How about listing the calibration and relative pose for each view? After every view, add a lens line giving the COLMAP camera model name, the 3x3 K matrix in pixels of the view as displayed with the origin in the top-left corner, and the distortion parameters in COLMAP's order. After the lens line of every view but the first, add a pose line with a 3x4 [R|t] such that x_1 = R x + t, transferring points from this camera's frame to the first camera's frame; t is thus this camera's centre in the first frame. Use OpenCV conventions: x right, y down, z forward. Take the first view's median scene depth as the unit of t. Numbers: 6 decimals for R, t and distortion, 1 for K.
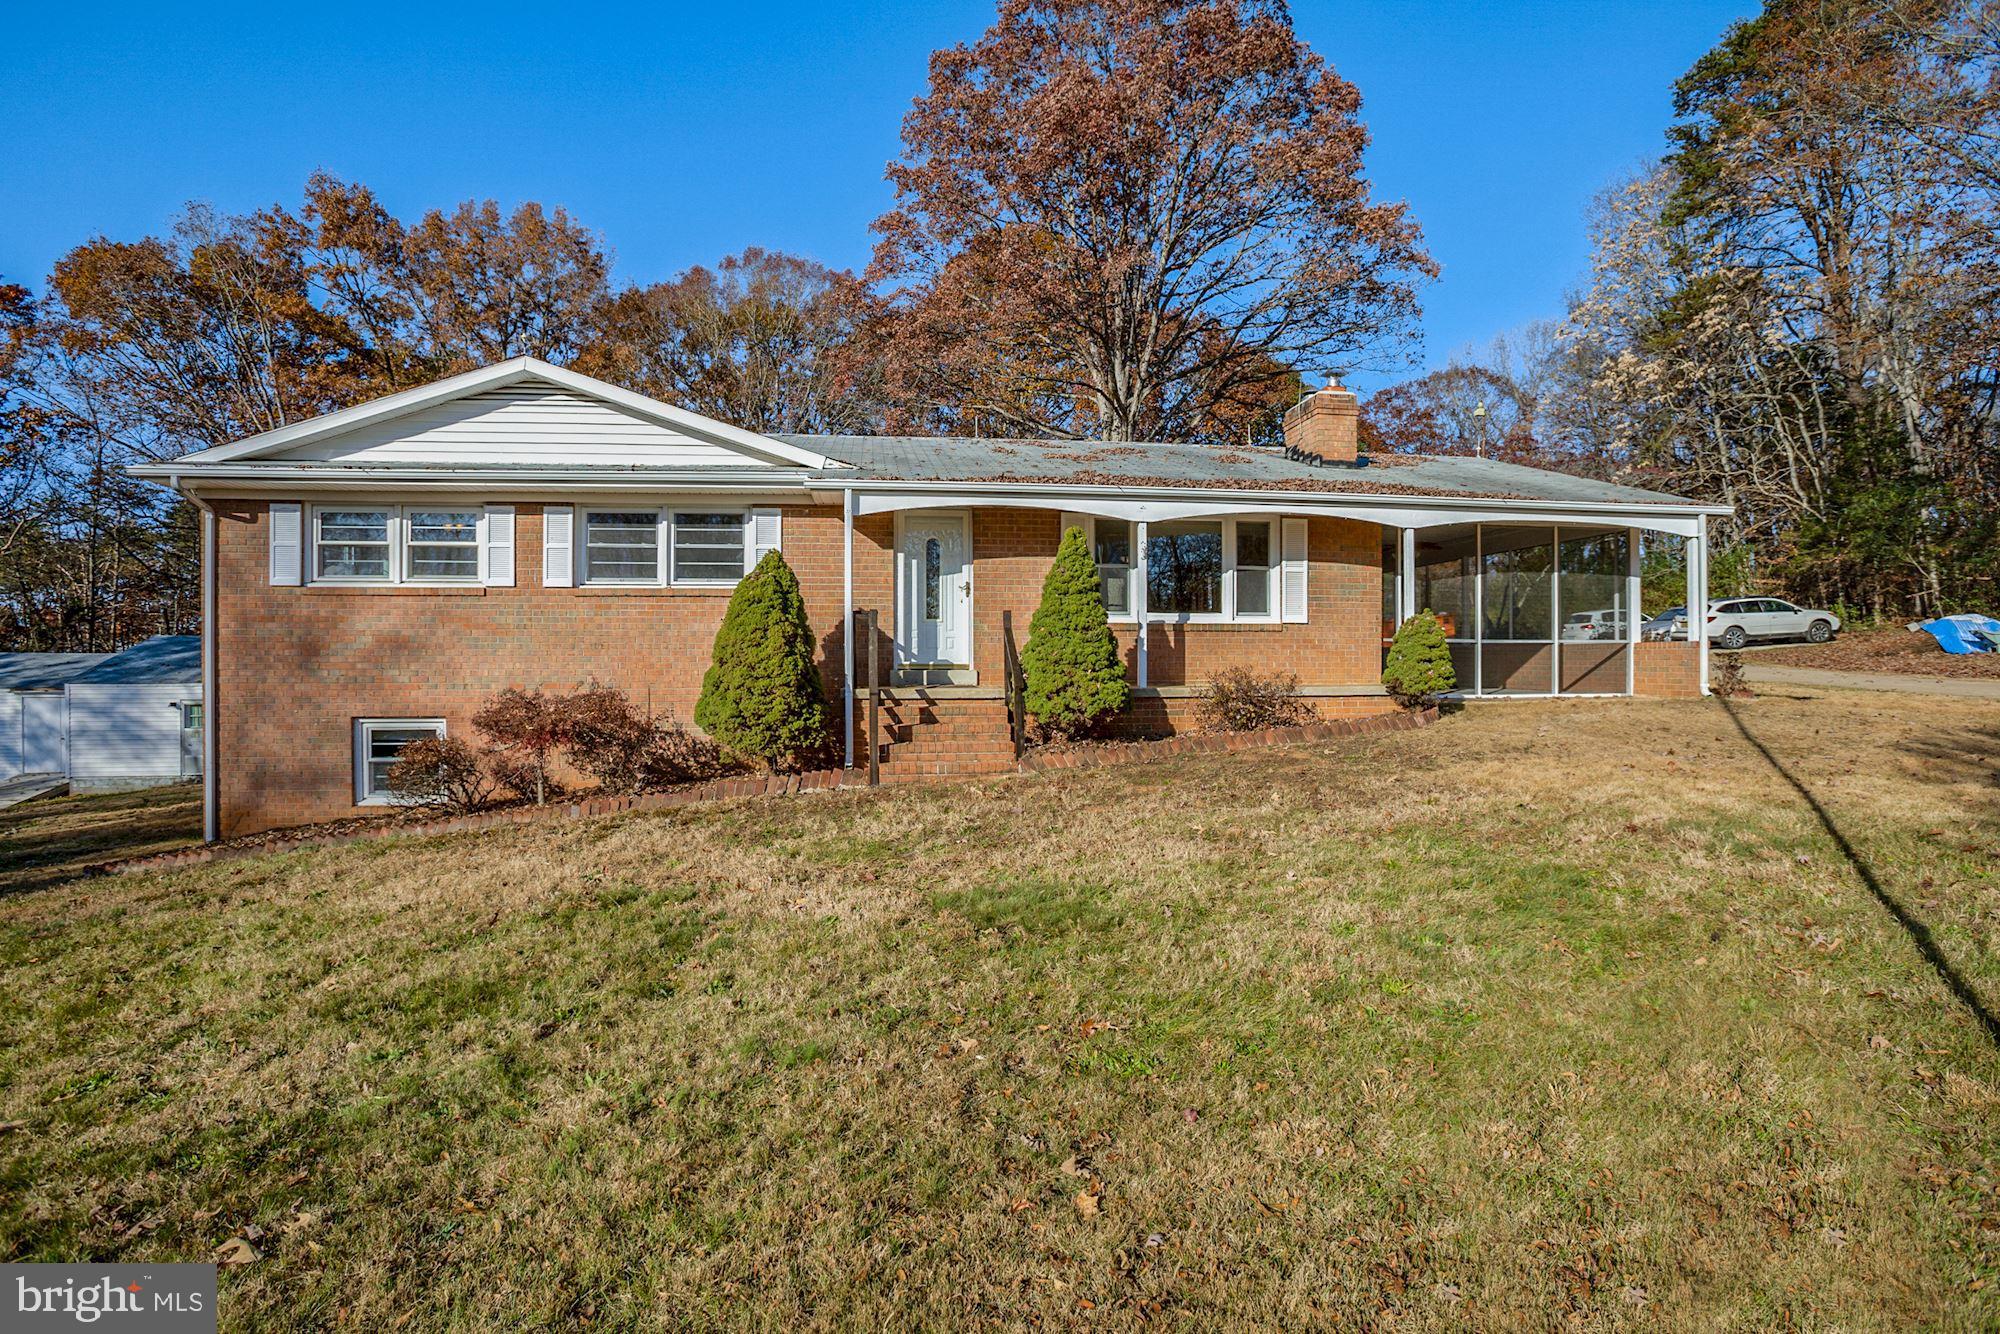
lens RADIAL K [[932.0, 0, 1005.5], [0, 932.0, 649.6], [0, 0, 1]] dist [-0.085540, 0.046068]
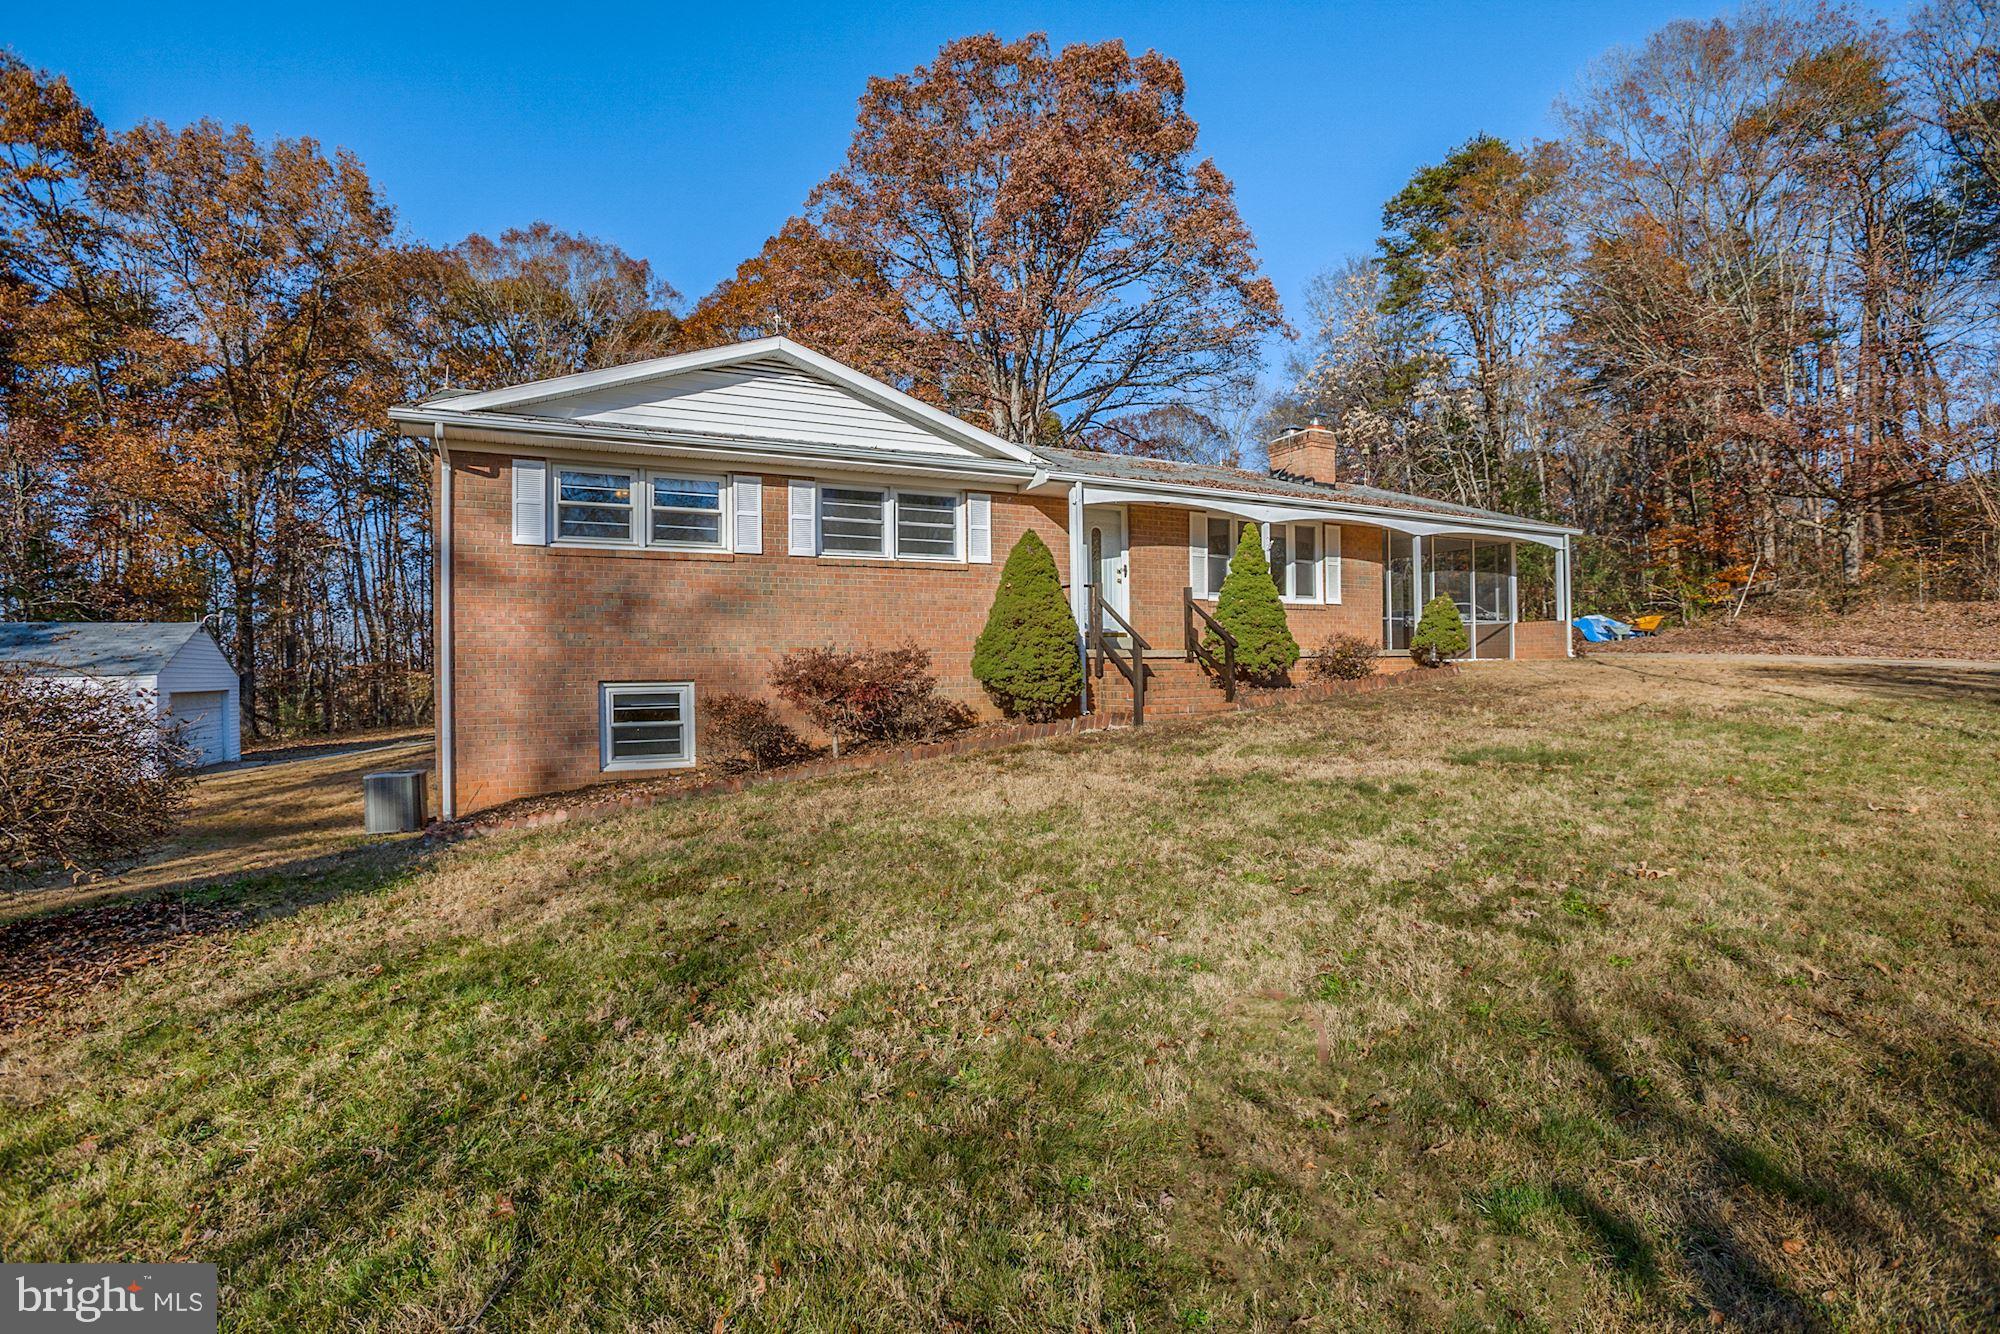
lens RADIAL K [[932.0, 0, 1005.5], [0, 932.0, 649.6], [0, 0, 1]] dist [-0.085540, 0.046068]
pose [[0.940113, -0.002151, 0.340855, -0.630473], [0.006881, 0.999896, -0.012667, 0.054652], [-0.340792, 0.014254, 0.940031, -0.085034]]
